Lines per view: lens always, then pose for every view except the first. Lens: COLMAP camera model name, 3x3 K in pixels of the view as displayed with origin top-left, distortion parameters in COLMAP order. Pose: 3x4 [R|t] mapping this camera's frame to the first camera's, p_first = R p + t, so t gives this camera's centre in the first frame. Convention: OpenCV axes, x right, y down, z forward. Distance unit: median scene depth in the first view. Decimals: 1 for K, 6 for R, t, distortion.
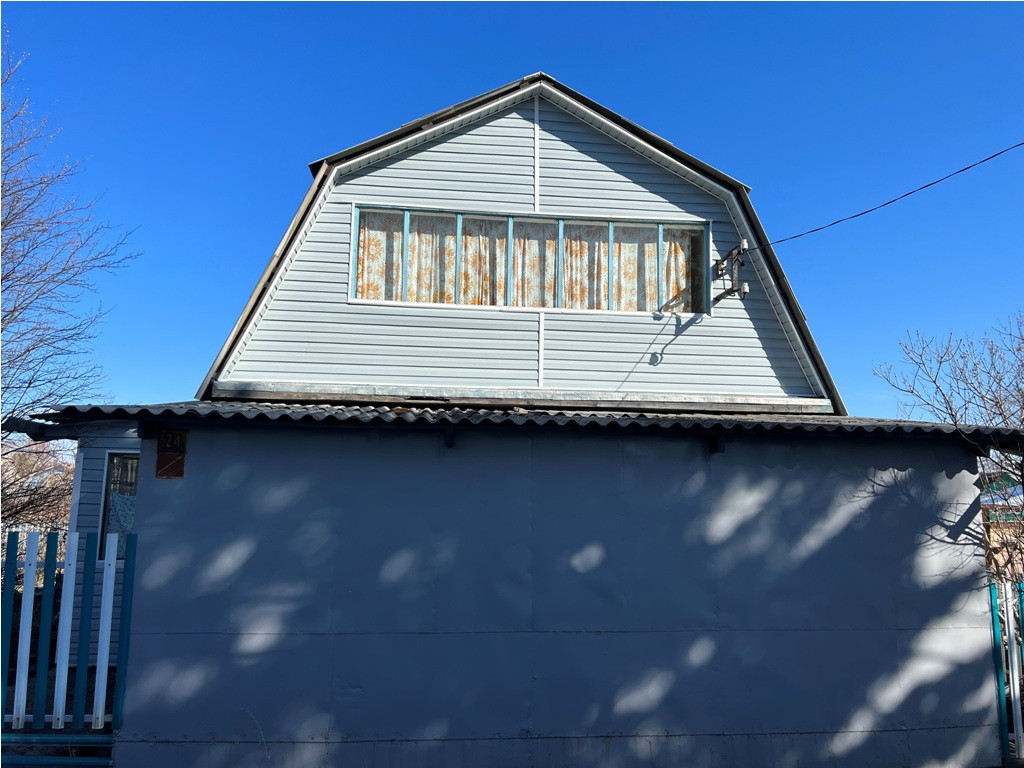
lens RADIAL K [[772.8, 0, 510.4], [0, 772.8, 382.8], [0, 0, 1]] dist [0.045750, -0.025927]
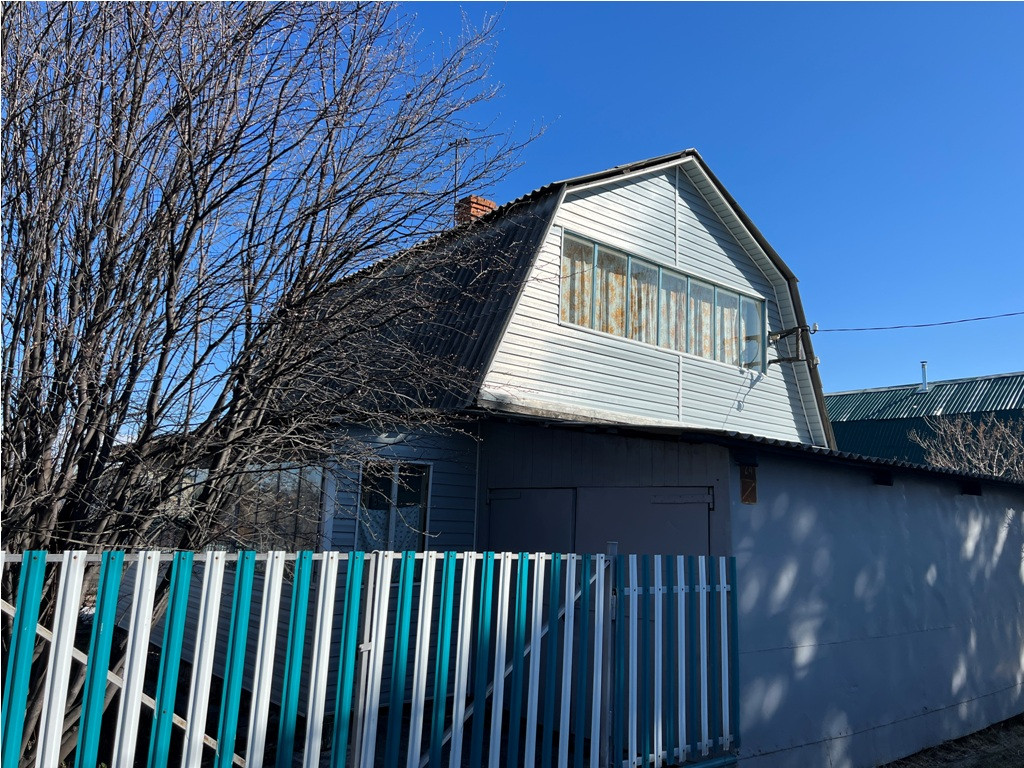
lens RADIAL K [[772.8, 0, 511.0], [0, 772.8, 384.6], [0, 0, 1]] dist [0.045750, -0.025927]
pose [[0.827757, 0.108650, 0.550467, -0.783787], [-0.105623, 0.993706, -0.037306, 0.019413], [-0.551056, -0.027262, 0.834023, 0.180907]]
